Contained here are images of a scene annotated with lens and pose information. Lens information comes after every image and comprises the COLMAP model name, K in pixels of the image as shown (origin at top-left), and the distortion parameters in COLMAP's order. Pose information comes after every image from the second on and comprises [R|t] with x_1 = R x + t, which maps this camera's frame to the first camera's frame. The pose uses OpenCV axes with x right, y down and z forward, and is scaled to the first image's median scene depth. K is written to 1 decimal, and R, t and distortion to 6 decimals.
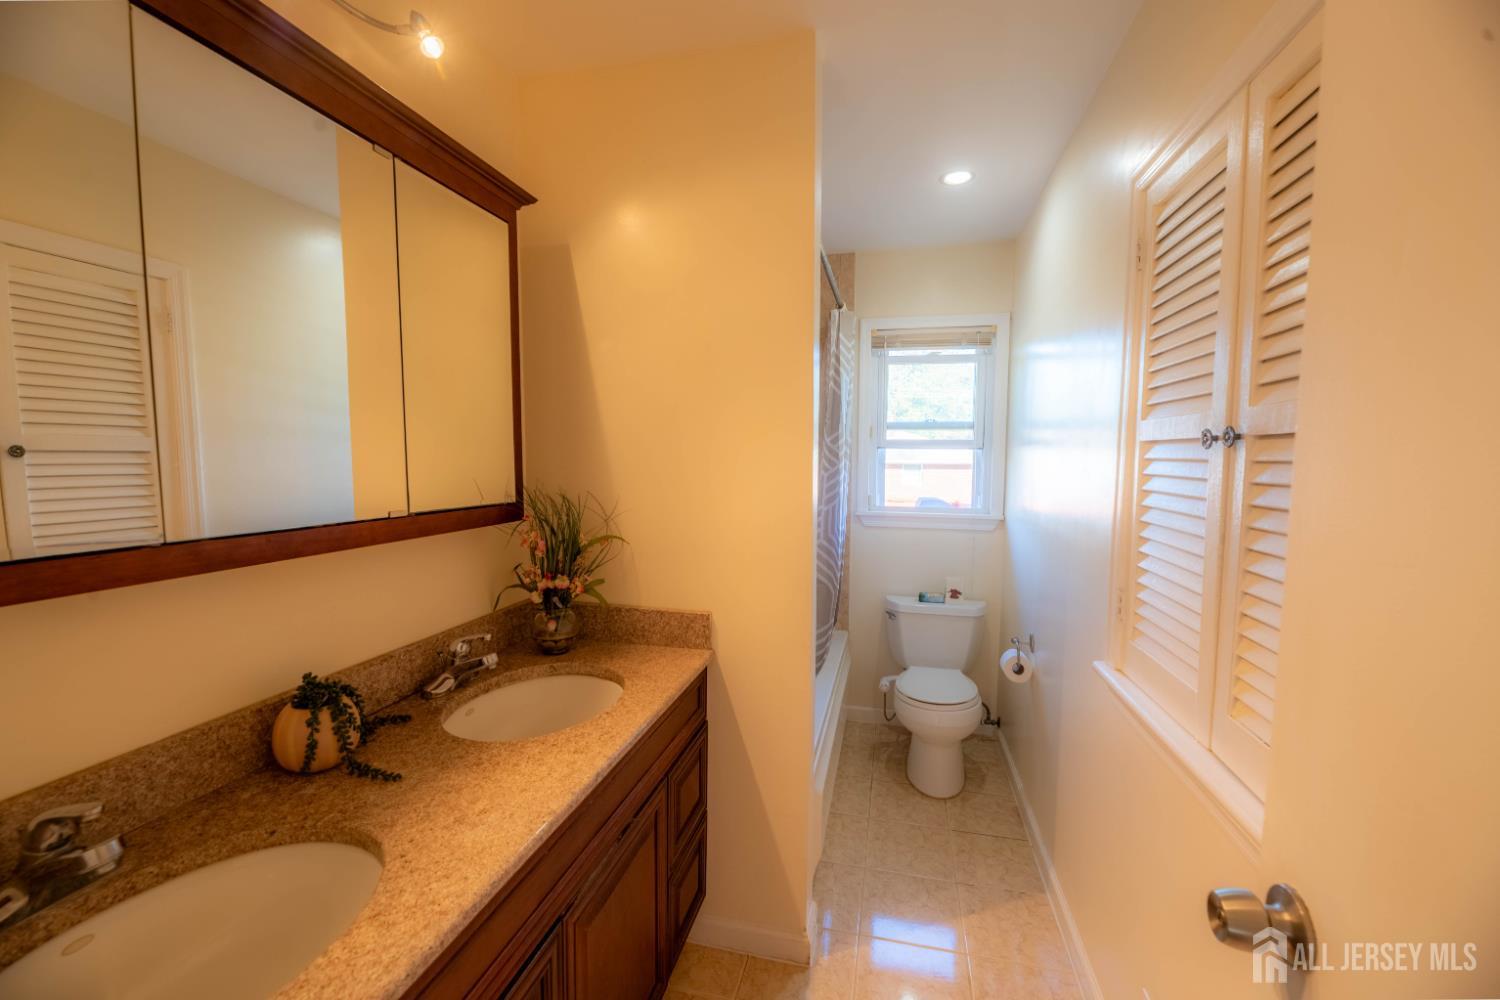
lens RADIAL K [[602.8, 0, 753.6], [0, 602.8, 507.8], [0, 0, 1]] dist [-0.000305, -0.004300]
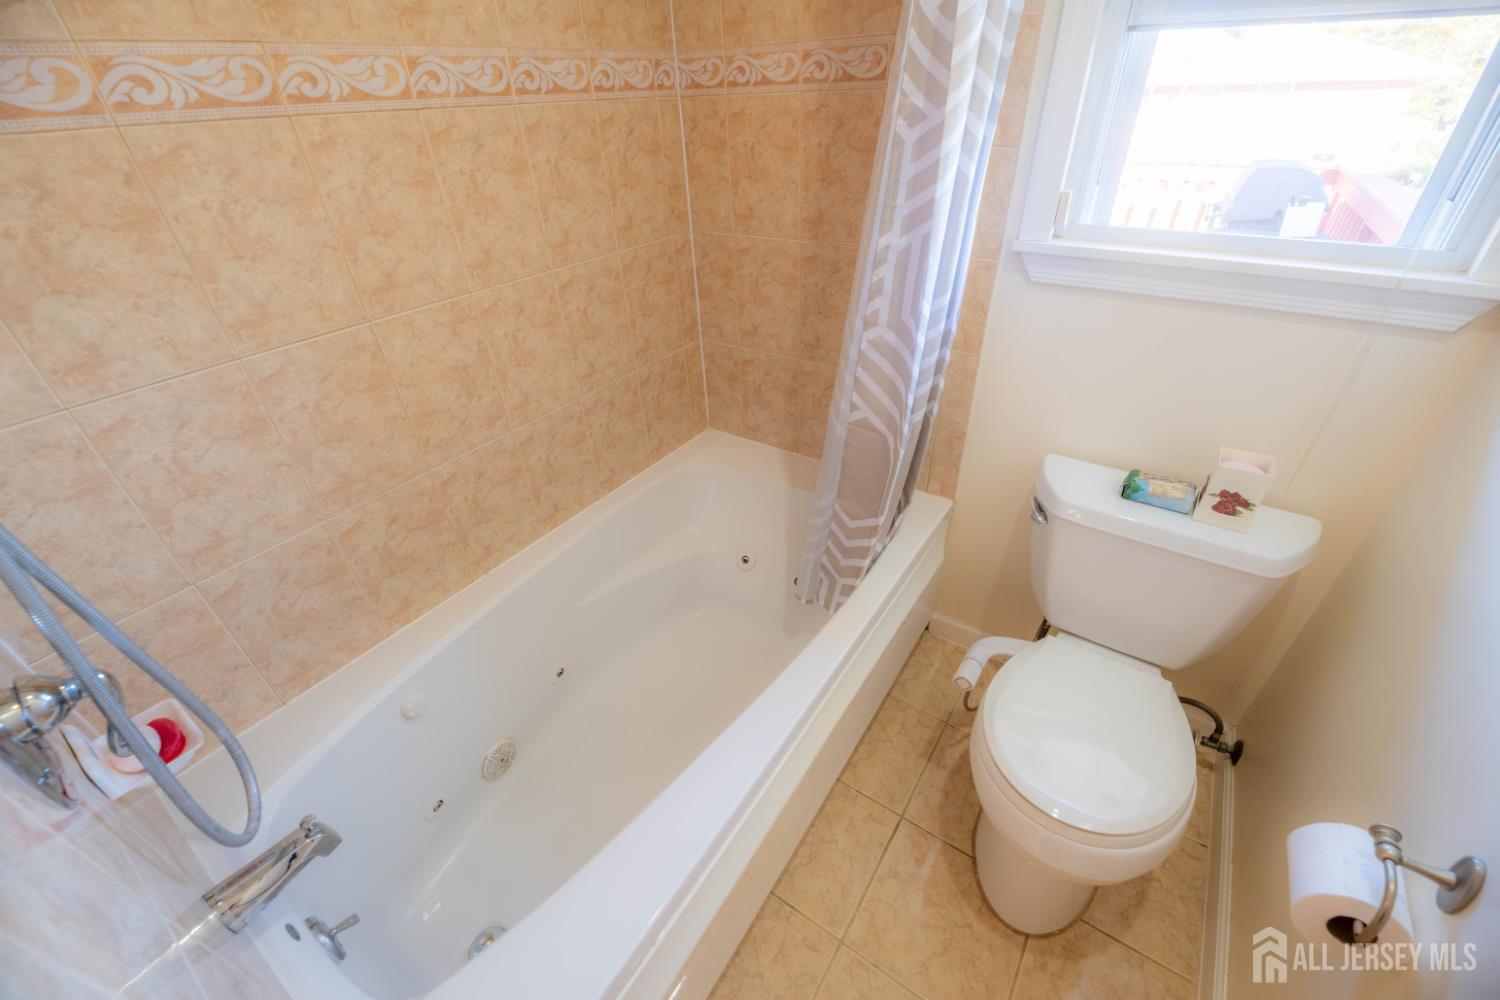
lens RADIAL K [[602.8, 0, 753.6], [0, 602.8, 507.8], [0, 0, 1]] dist [-0.000305, -0.004300]
pose [[0.933737, 0.170249, -0.314882, 0.173457], [0.010101, 0.866775, 0.498597, -0.041396], [0.357818, -0.468739, 0.807620, 0.582621]]
